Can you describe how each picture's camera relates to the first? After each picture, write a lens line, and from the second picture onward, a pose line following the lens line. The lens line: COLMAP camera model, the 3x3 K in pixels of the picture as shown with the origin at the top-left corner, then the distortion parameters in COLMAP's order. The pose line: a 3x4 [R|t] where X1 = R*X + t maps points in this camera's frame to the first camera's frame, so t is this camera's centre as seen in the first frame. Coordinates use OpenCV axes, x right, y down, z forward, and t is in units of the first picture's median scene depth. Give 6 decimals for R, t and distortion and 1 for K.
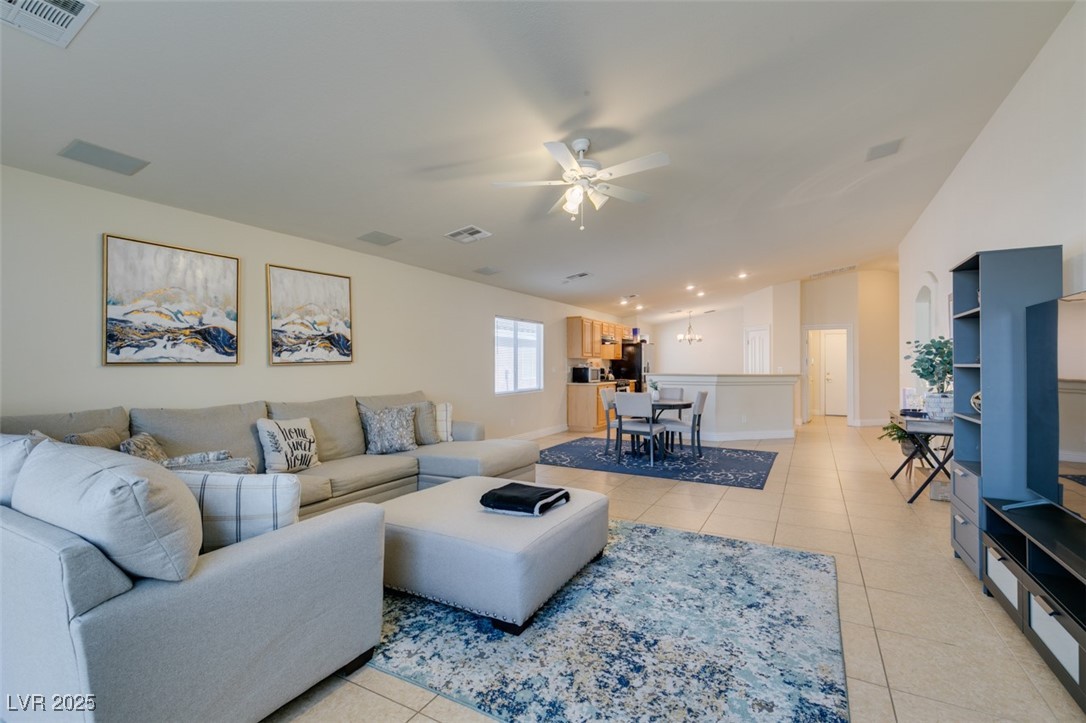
lens RADIAL K [[491.2, 0, 539.1], [0, 491.2, 357.7], [0, 0, 1]] dist [0.004343, -0.000345]
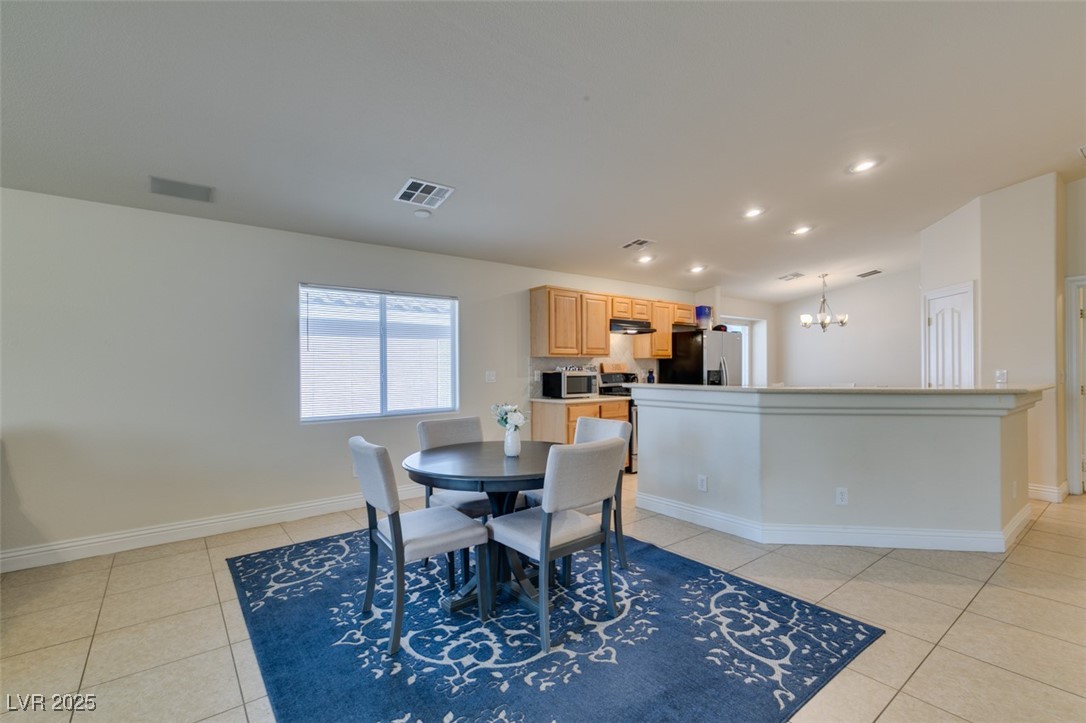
lens RADIAL K [[482.9, 0, 541.9], [0, 482.9, 365.1], [0, 0, 1]] dist [0.002263, -0.000153]
pose [[0.920469, -0.008619, -0.390721, 0.616265], [0.012925, 0.999881, 0.008392, 0.012336], [0.390602, -0.012774, 0.920471, 0.938886]]
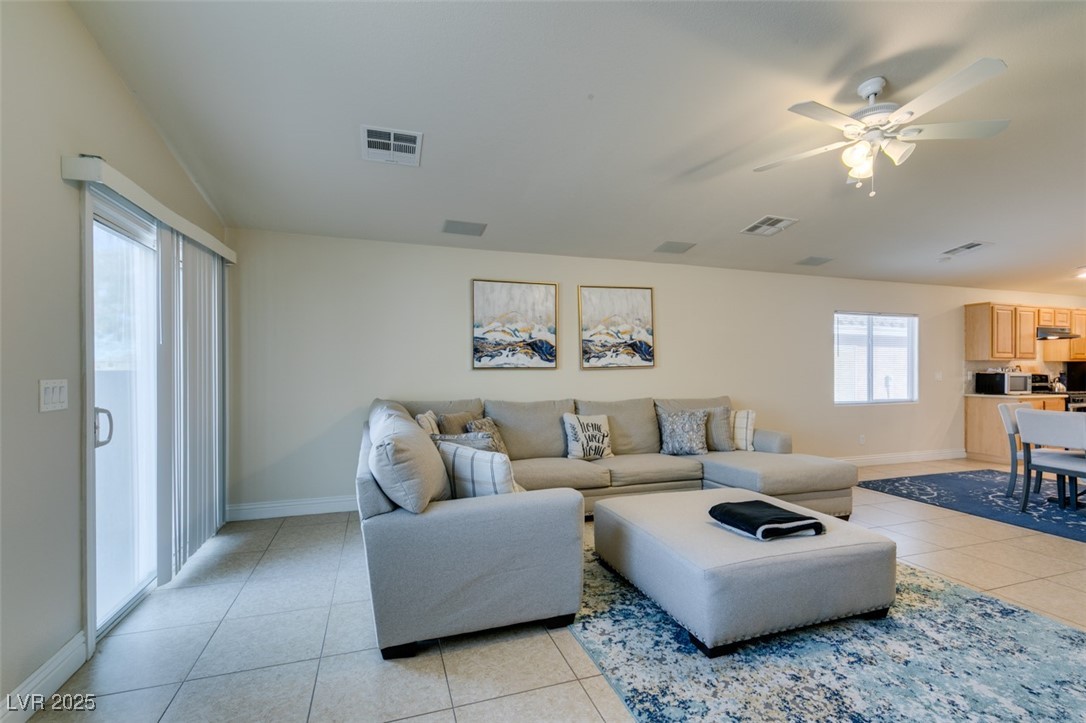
lens RADIAL K [[488.2, 0, 543.8], [0, 488.2, 369.0], [0, 0, 1]] dist [0.003555, -0.000882]
pose [[0.738994, -0.000427, -0.673712, 0.172884], [0.009535, 0.999906, 0.009825, 0.001385], [0.673645, -0.013685, 0.738929, 0.053041]]
